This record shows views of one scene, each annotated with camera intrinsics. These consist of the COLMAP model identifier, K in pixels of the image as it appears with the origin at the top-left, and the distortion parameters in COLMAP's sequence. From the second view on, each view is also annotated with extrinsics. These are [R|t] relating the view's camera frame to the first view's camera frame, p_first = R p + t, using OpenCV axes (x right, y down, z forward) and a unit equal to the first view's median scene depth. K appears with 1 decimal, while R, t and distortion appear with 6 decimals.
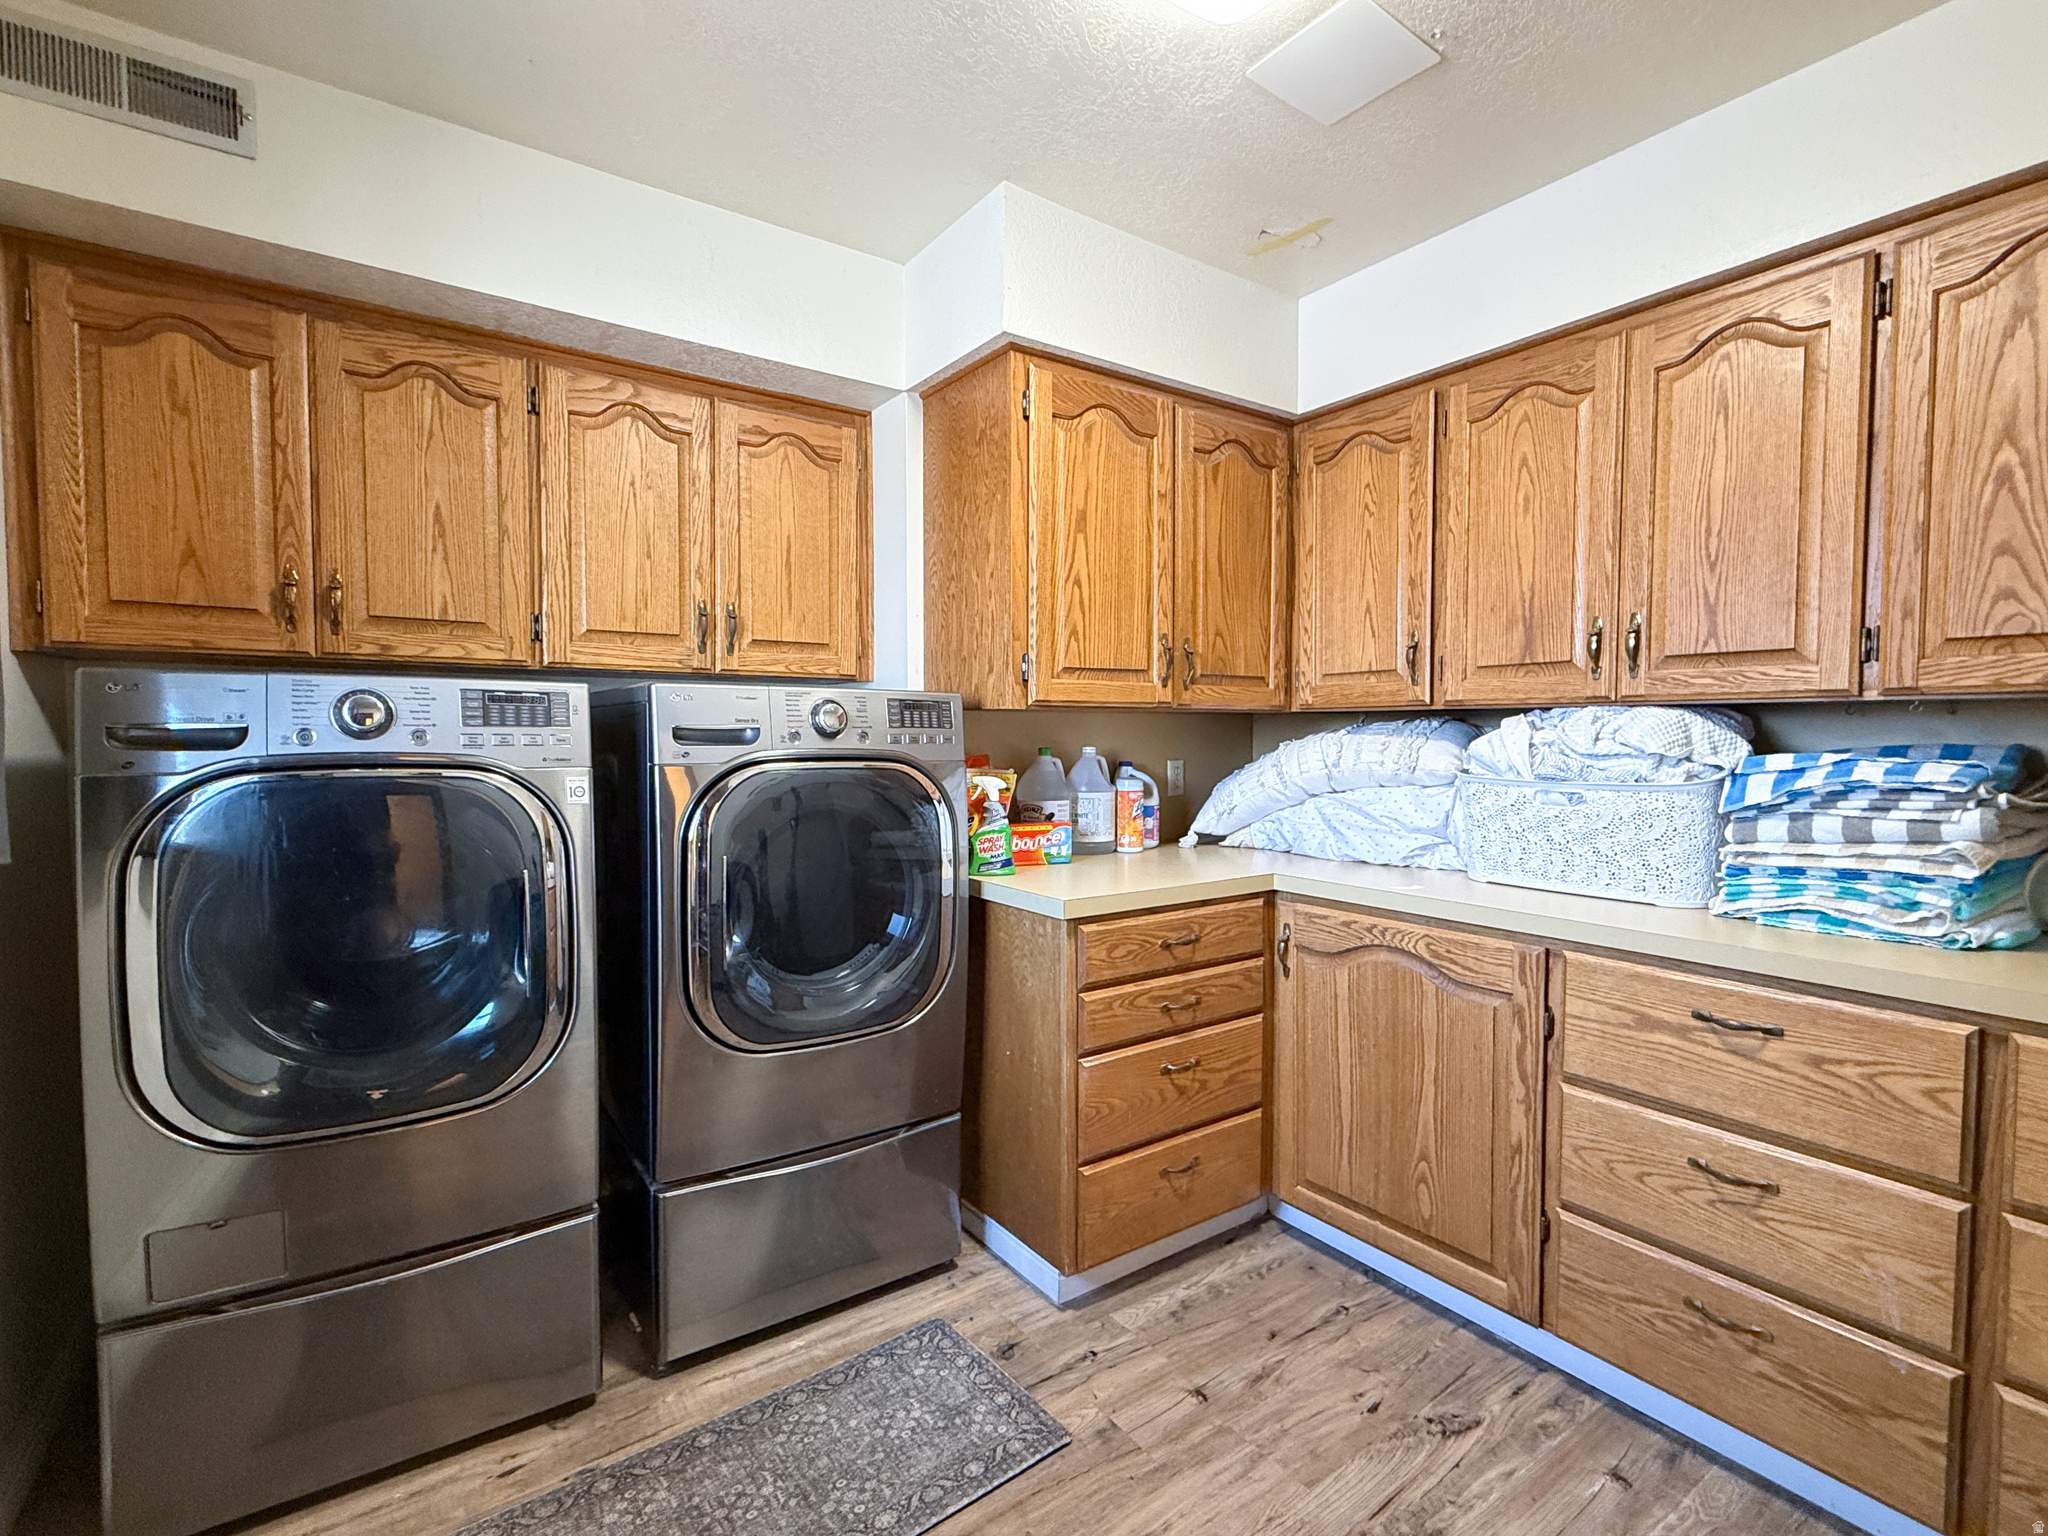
lens RADIAL K [[944.7, 0, 1024.7], [0, 944.7, 769.5], [0, 0, 1]] dist [-0.000830, 0.000183]
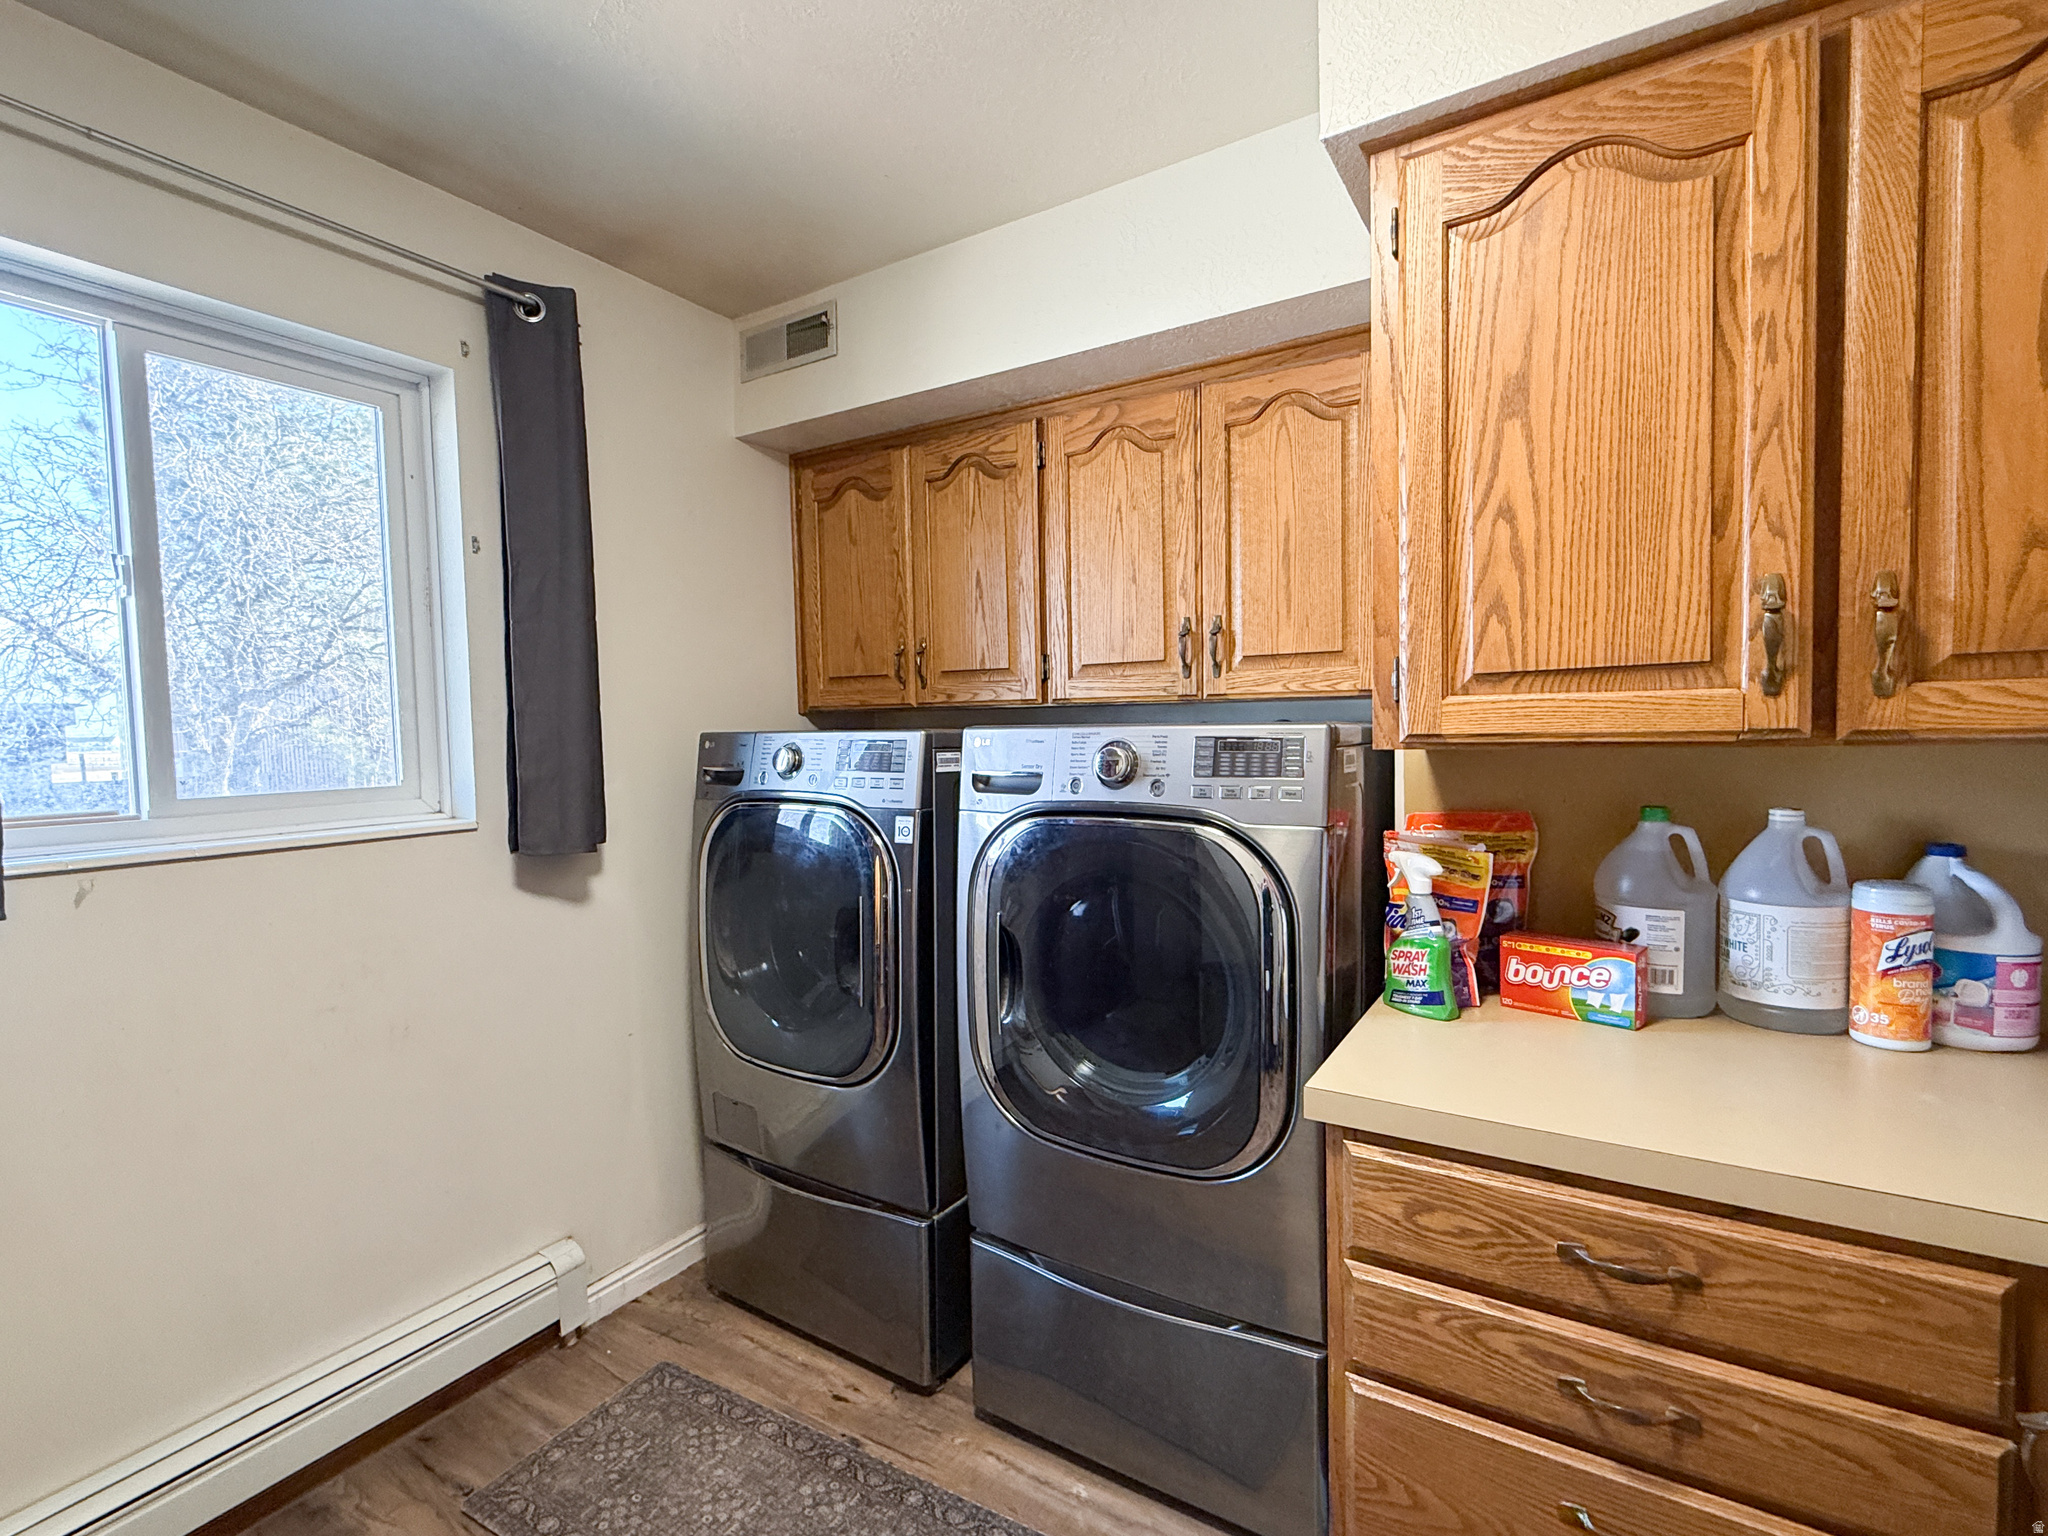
lens RADIAL K [[944.7, 0, 1026.2], [0, 944.7, 770.6], [0, 0, 1]] dist [-0.000830, 0.000183]
pose [[0.396510, 0.034668, -0.917375, 0.442748], [-0.019785, 0.999377, 0.029215, -0.061956], [0.917817, 0.006566, 0.396949, 0.534471]]
